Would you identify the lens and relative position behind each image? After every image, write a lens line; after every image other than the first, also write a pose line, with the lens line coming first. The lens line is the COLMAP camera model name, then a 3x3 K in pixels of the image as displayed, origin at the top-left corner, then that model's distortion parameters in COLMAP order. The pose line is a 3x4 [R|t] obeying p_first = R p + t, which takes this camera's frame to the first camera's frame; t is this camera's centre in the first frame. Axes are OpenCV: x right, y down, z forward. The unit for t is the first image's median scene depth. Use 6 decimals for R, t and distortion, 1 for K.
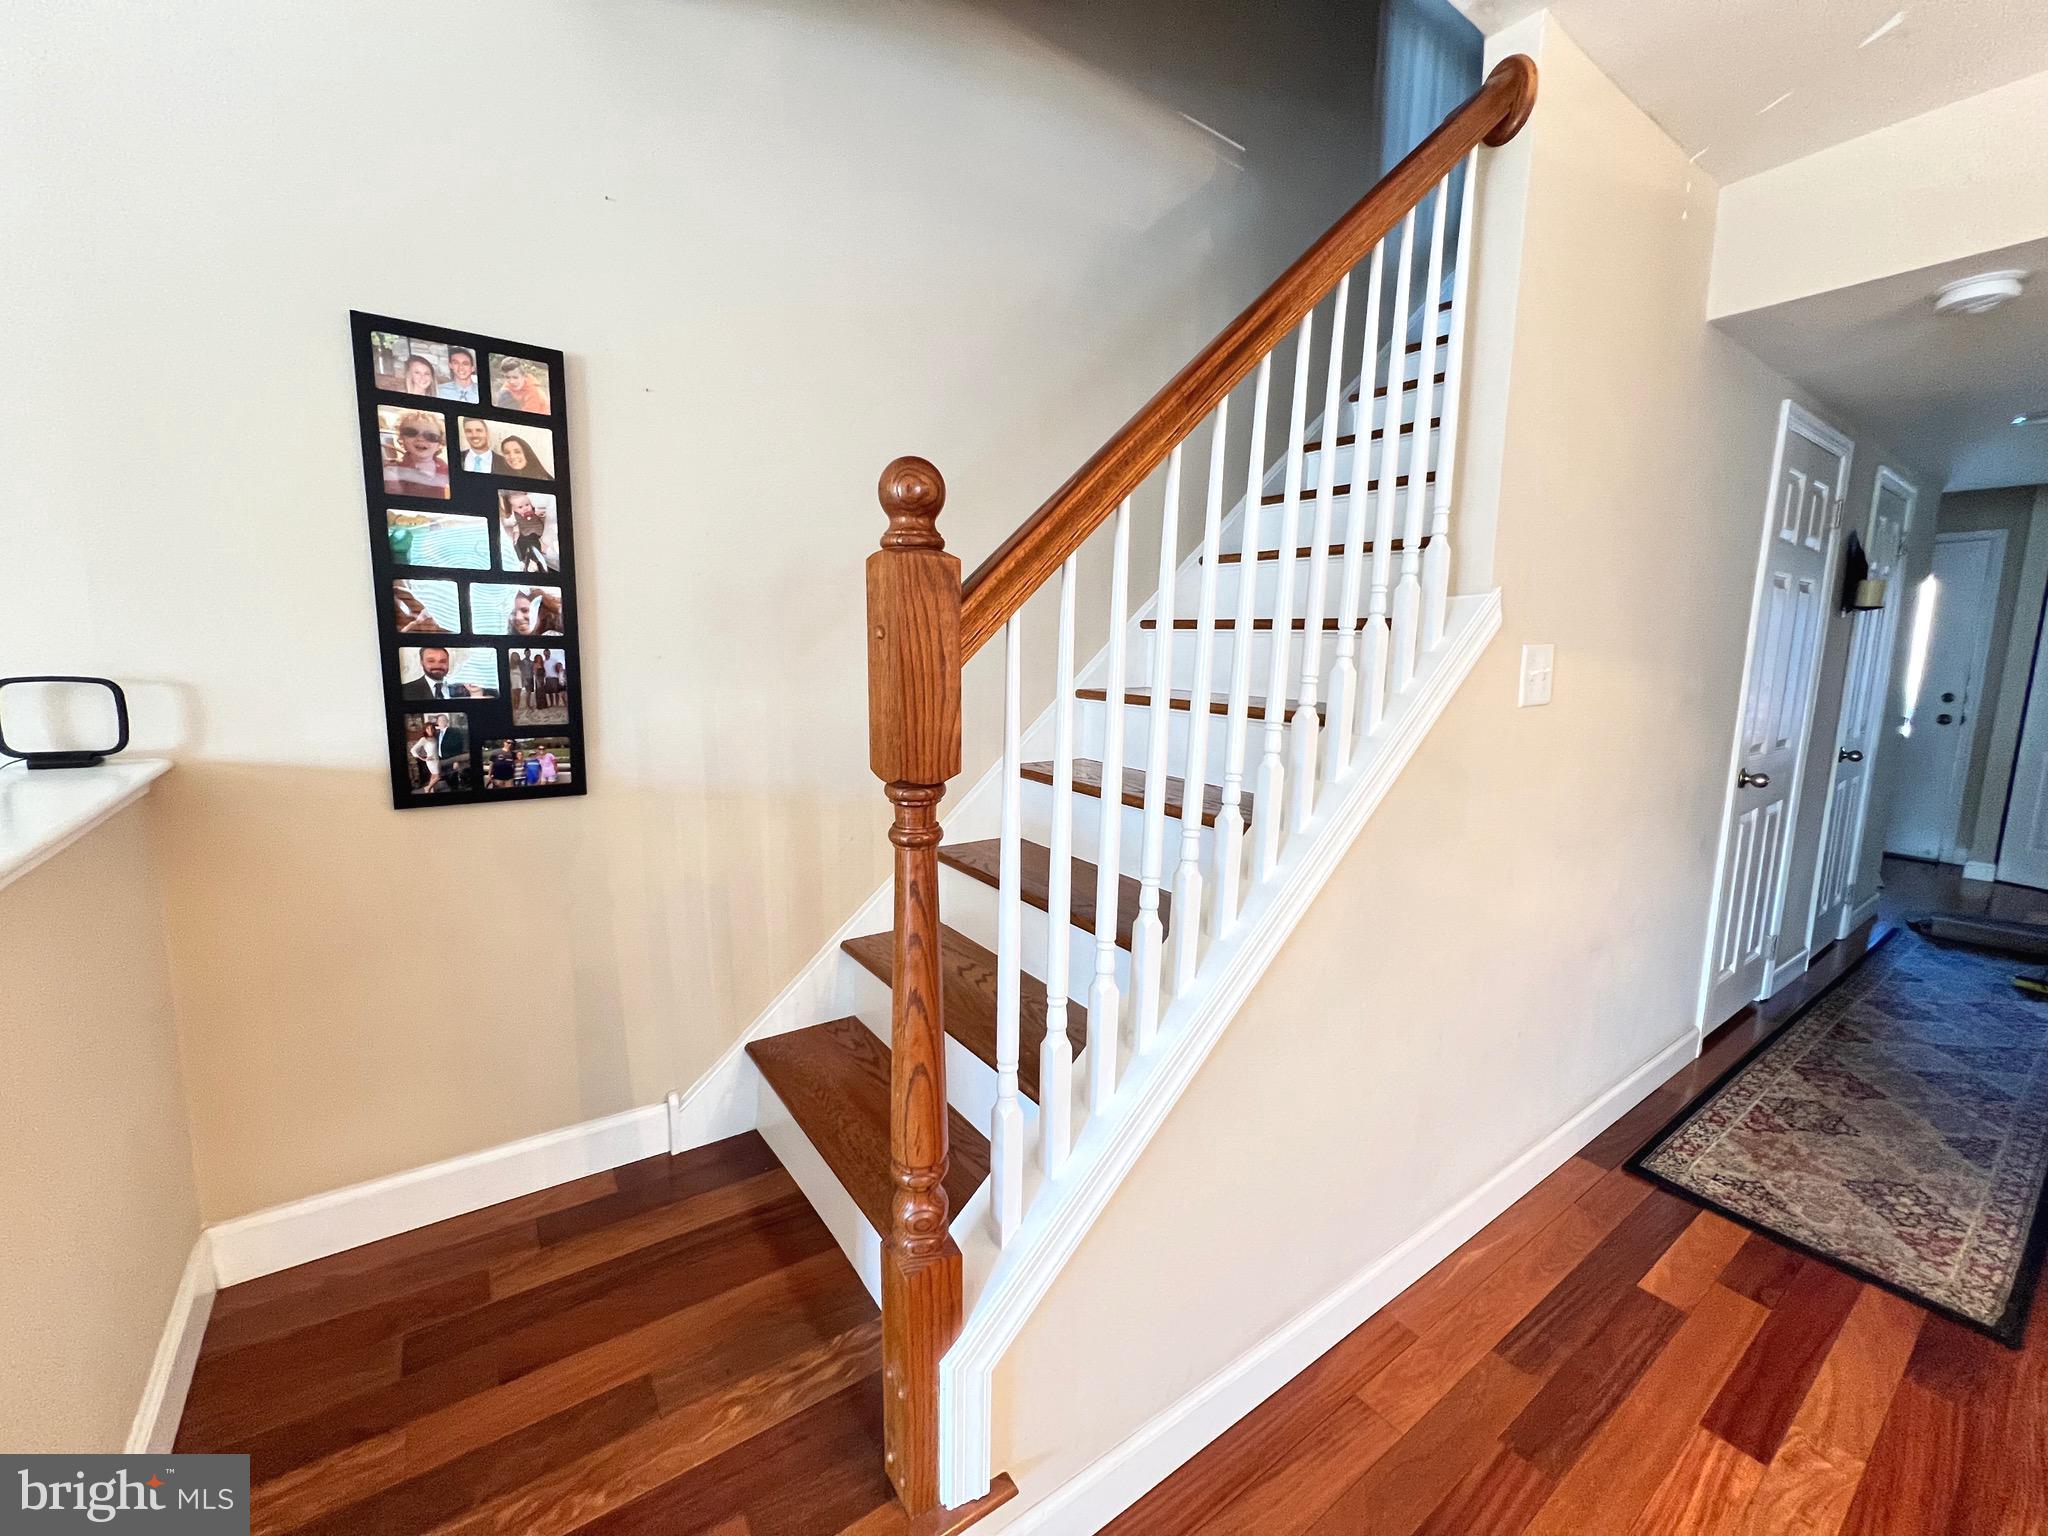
lens RADIAL K [[819.4, 0, 1025.3], [0, 819.4, 771.9], [0, 0, 1]] dist [-0.001372, -0.000265]
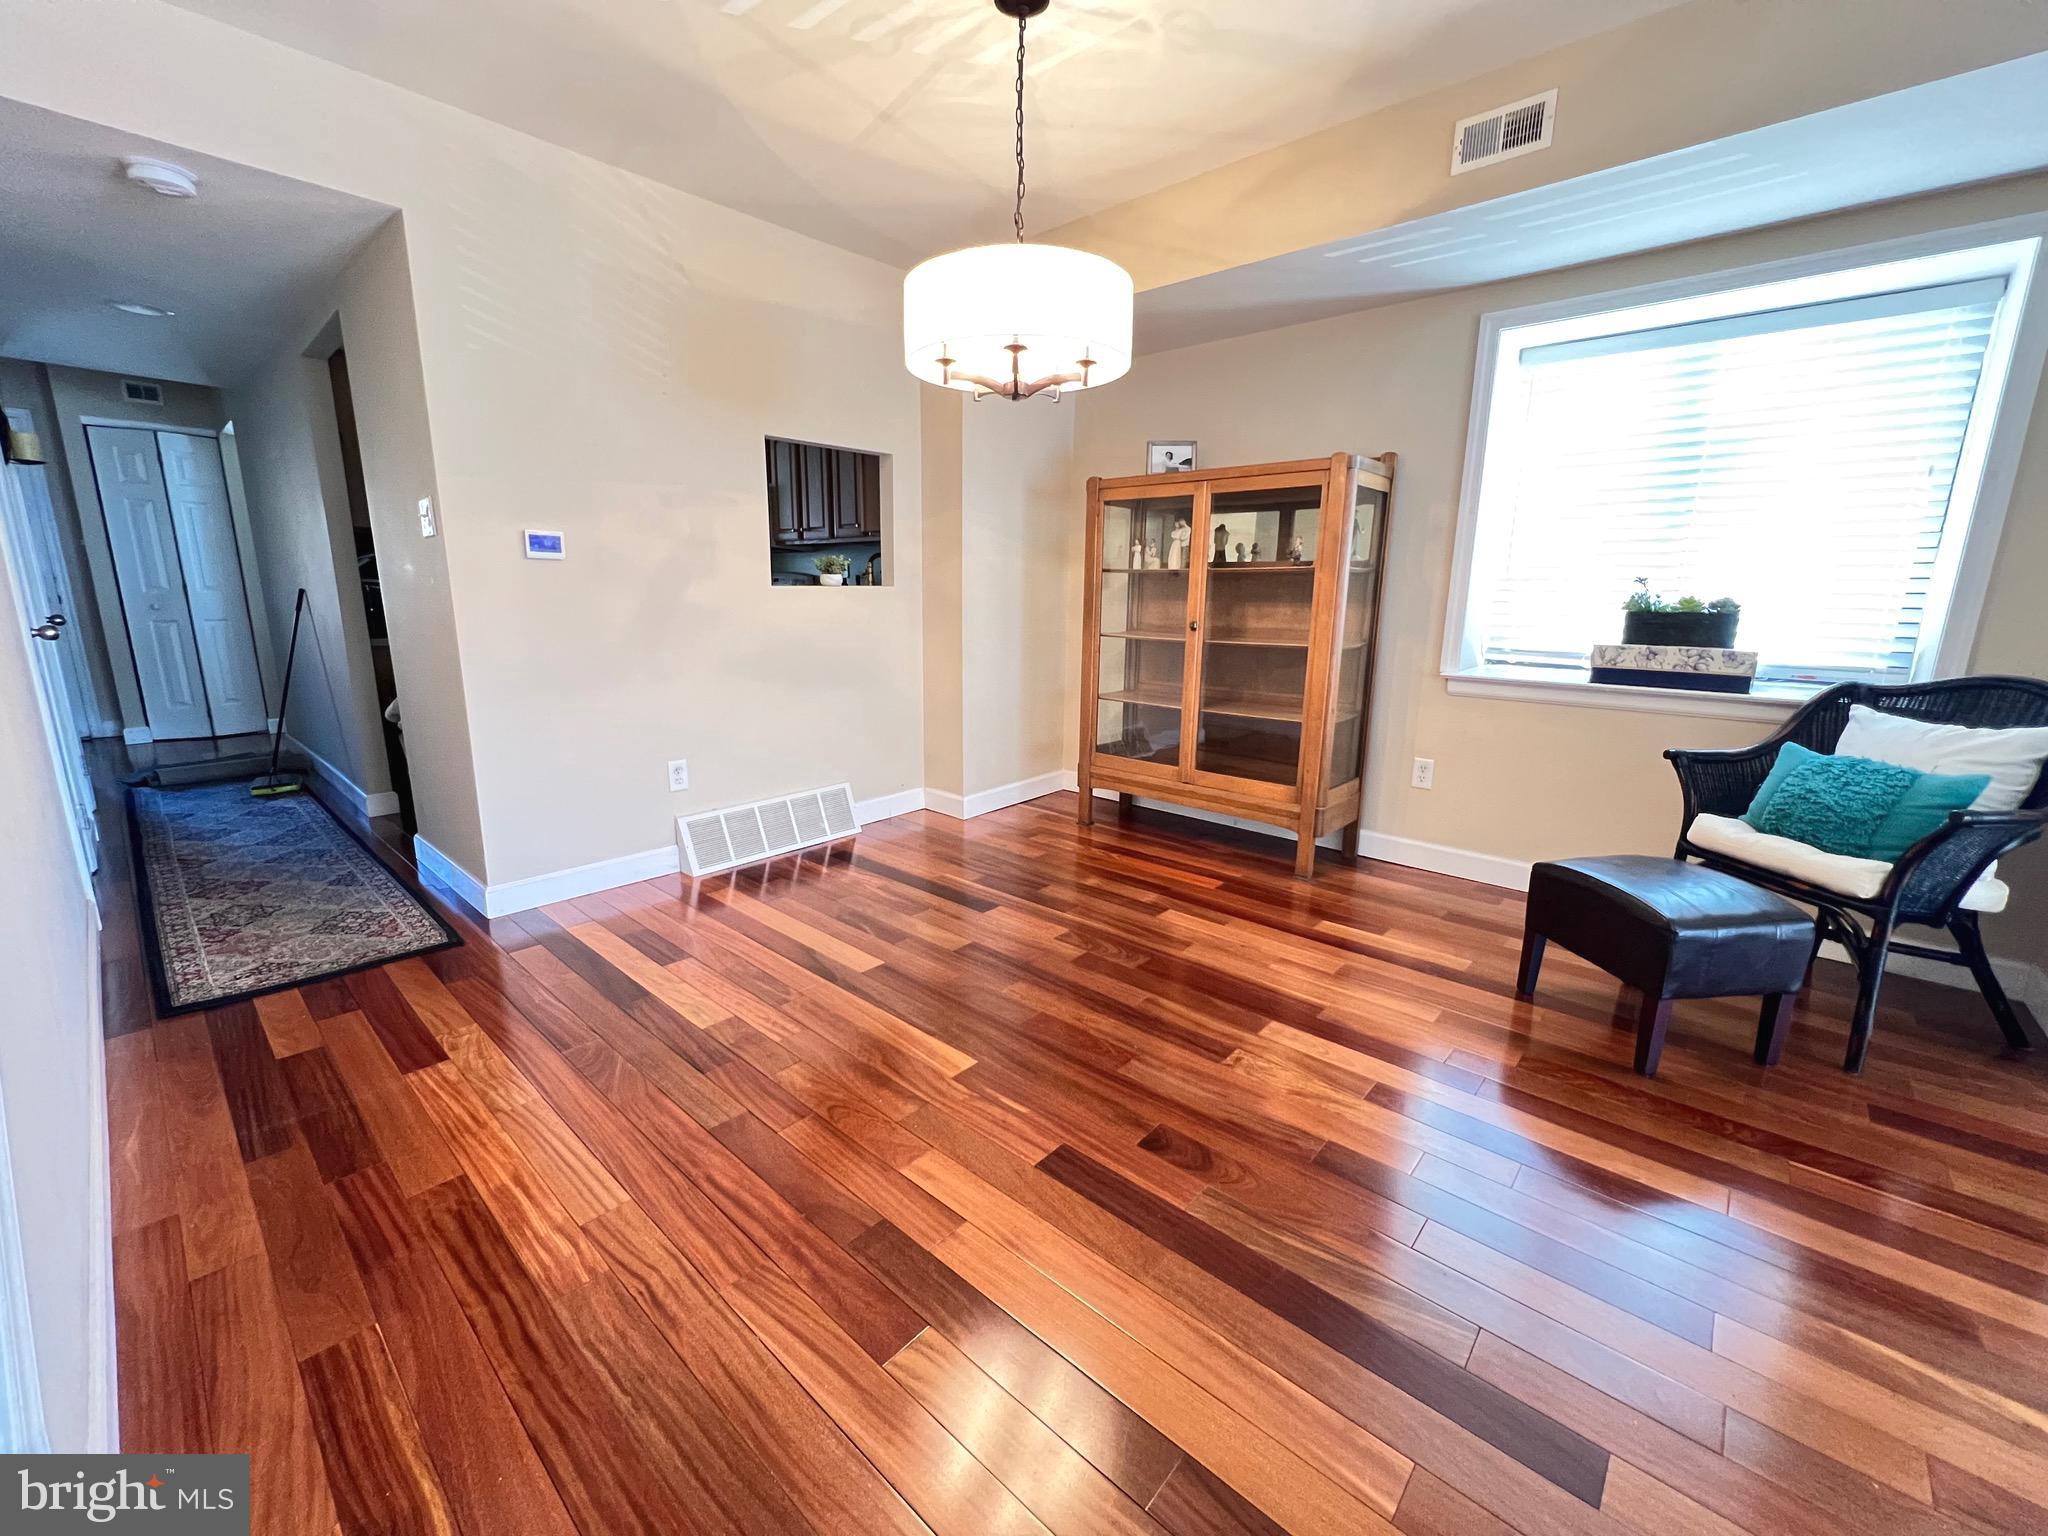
lens RADIAL K [[819.4, 0, 1021.9], [0, 819.4, 763.4], [0, 0, 1]] dist [-0.001372, -0.000265]
pose [[-0.219175, -0.221090, 0.950306, -0.372716], [0.129699, 0.958742, 0.252965, 0.081709], [-0.967027, 0.178697, -0.181457, 0.133290]]
